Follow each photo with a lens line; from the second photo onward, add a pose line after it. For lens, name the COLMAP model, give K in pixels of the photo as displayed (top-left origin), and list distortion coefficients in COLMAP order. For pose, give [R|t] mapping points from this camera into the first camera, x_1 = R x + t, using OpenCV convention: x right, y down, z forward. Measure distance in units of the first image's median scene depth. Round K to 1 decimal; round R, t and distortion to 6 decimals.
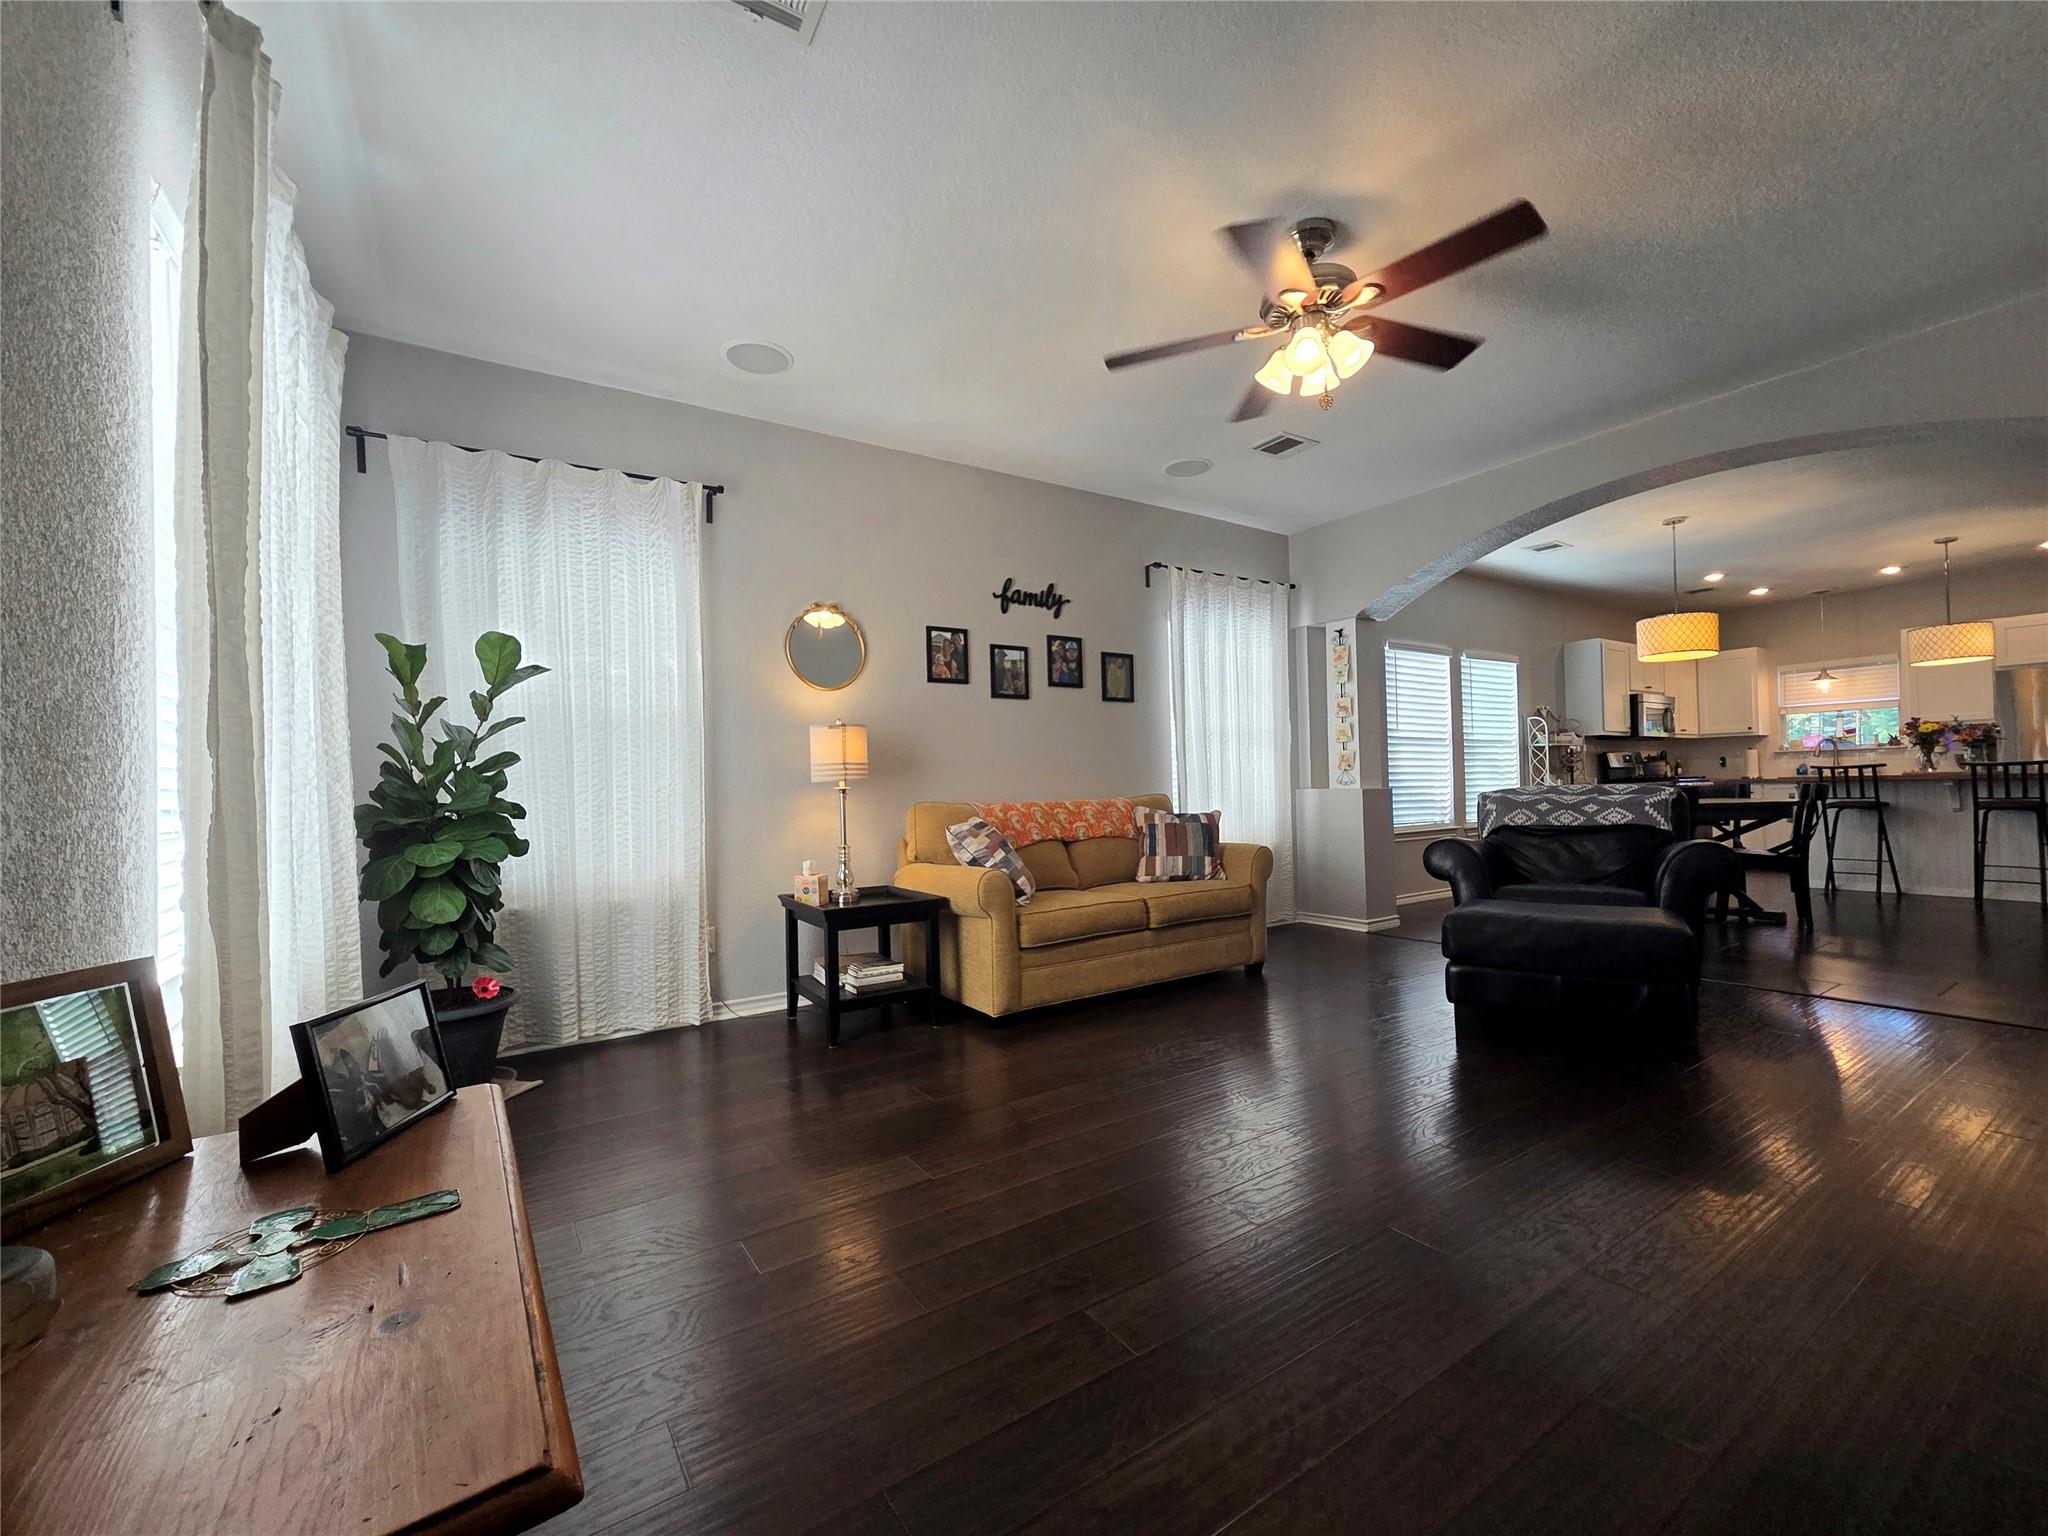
lens RADIAL K [[890.8, 0, 1024.0], [0, 890.8, 768.0], [0, 0, 1]] dist [-0.000487, 0.000006]
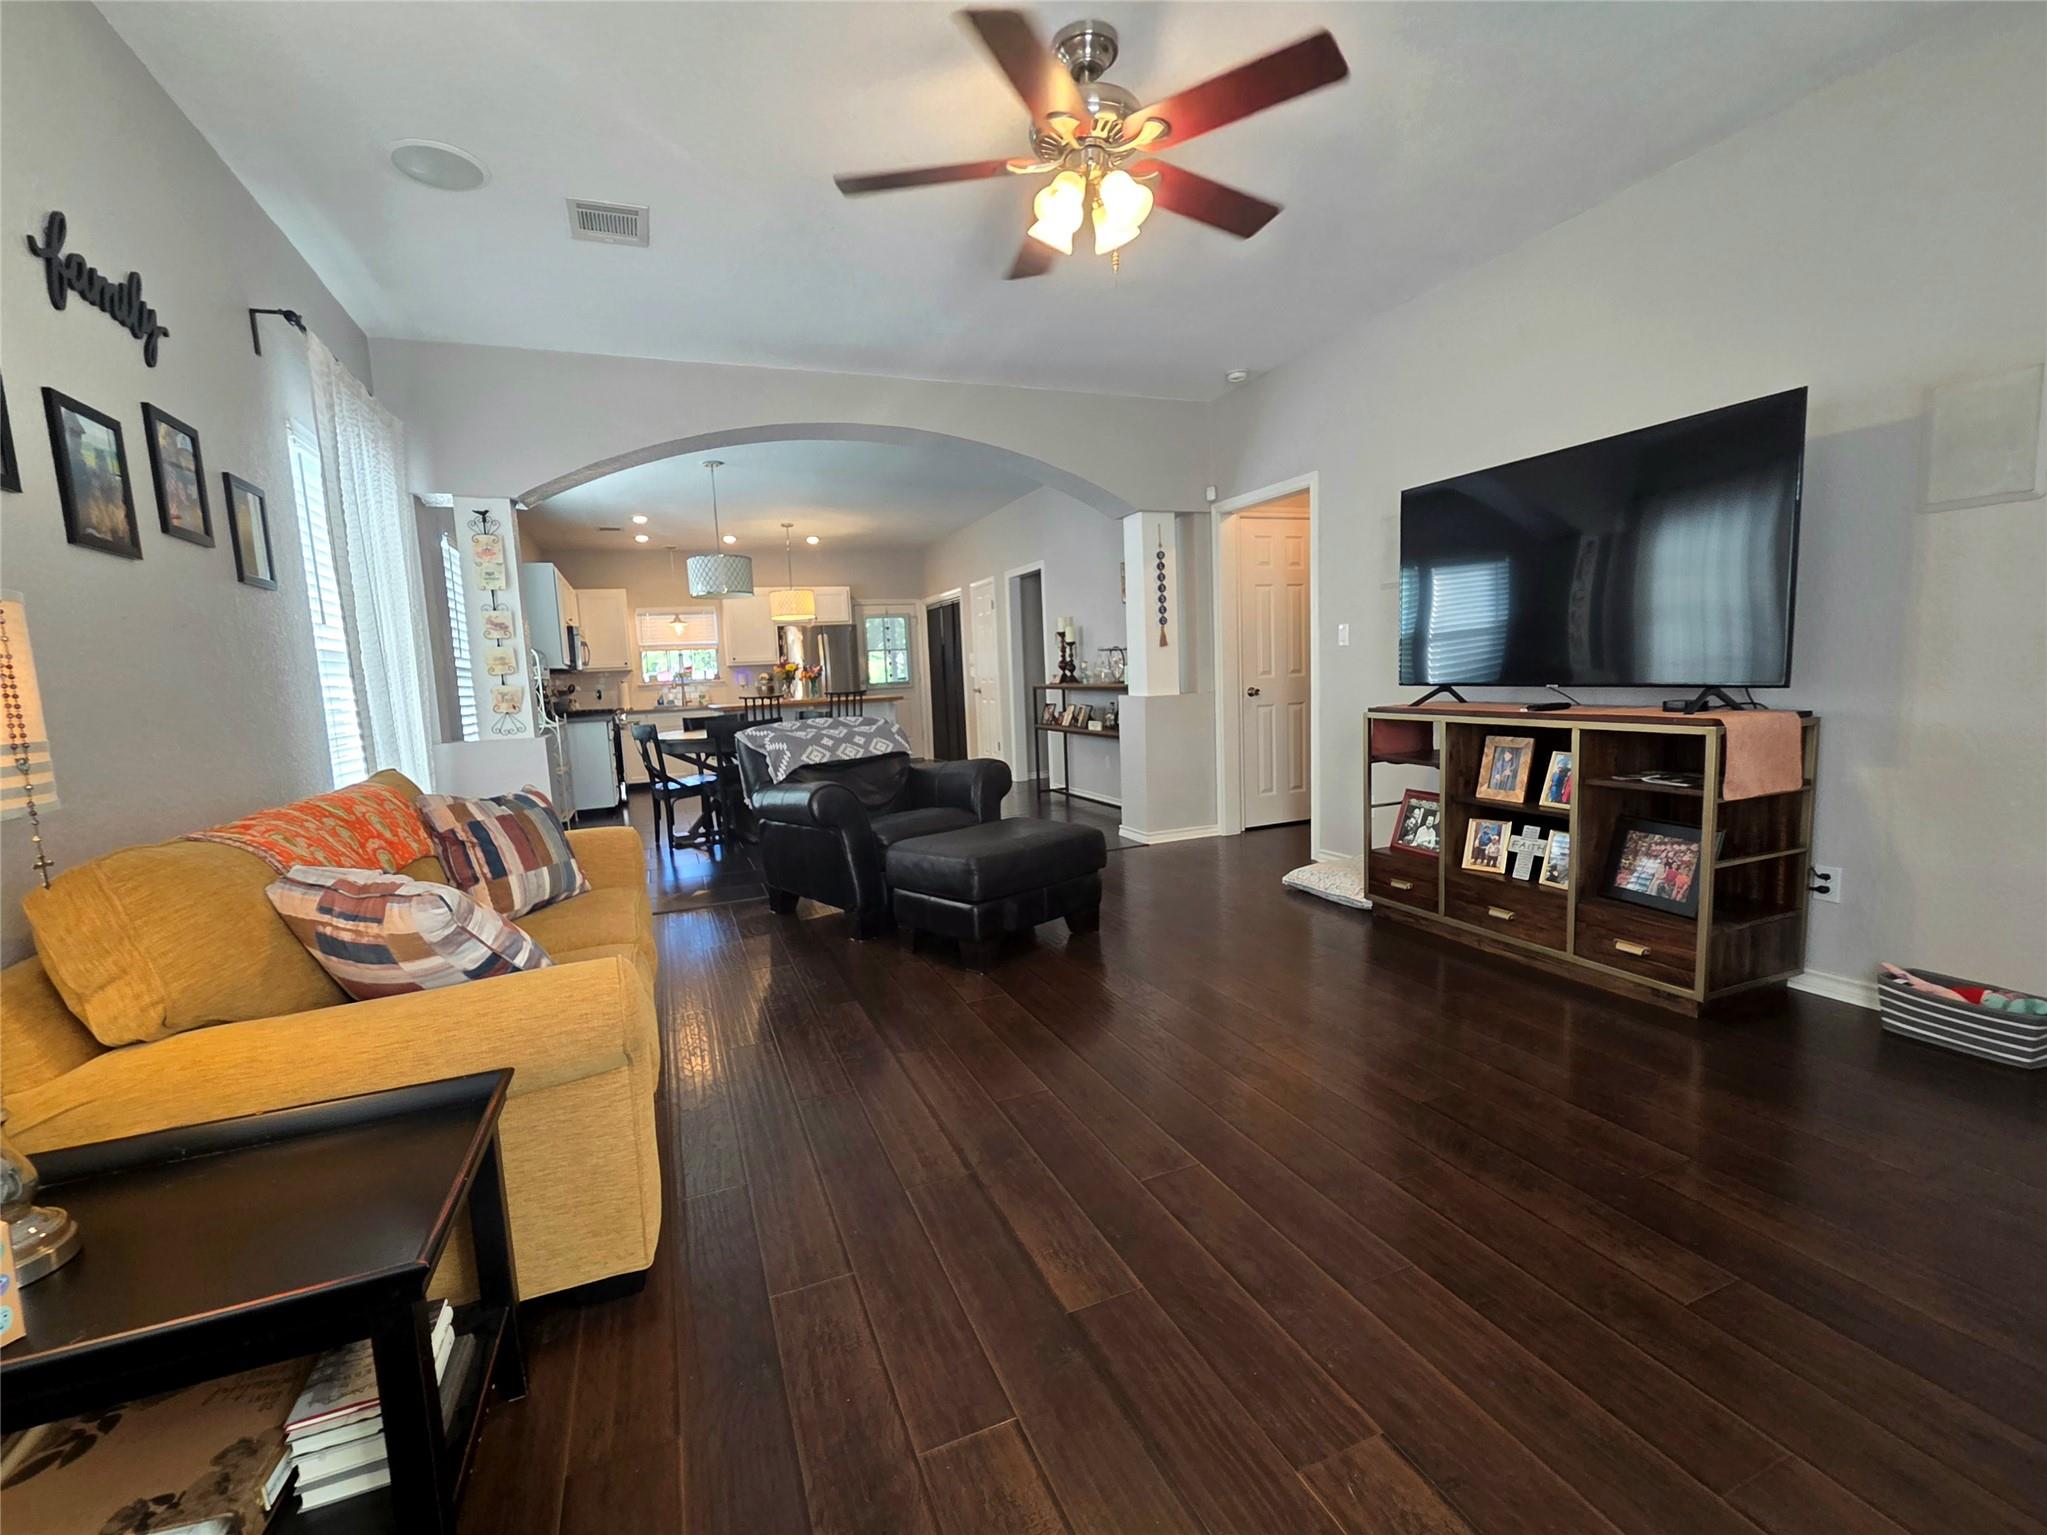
lens RADIAL K [[890.4, 0, 1023.5], [0, 890.4, 767.5], [0, 0, 1]] dist [-0.000487, 0.000006]
pose [[0.189181, -0.095269, 0.977310, -0.303092], [0.021963, 0.995444, 0.092785, -0.013483], [-0.981697, 0.003912, 0.190412, 0.526221]]
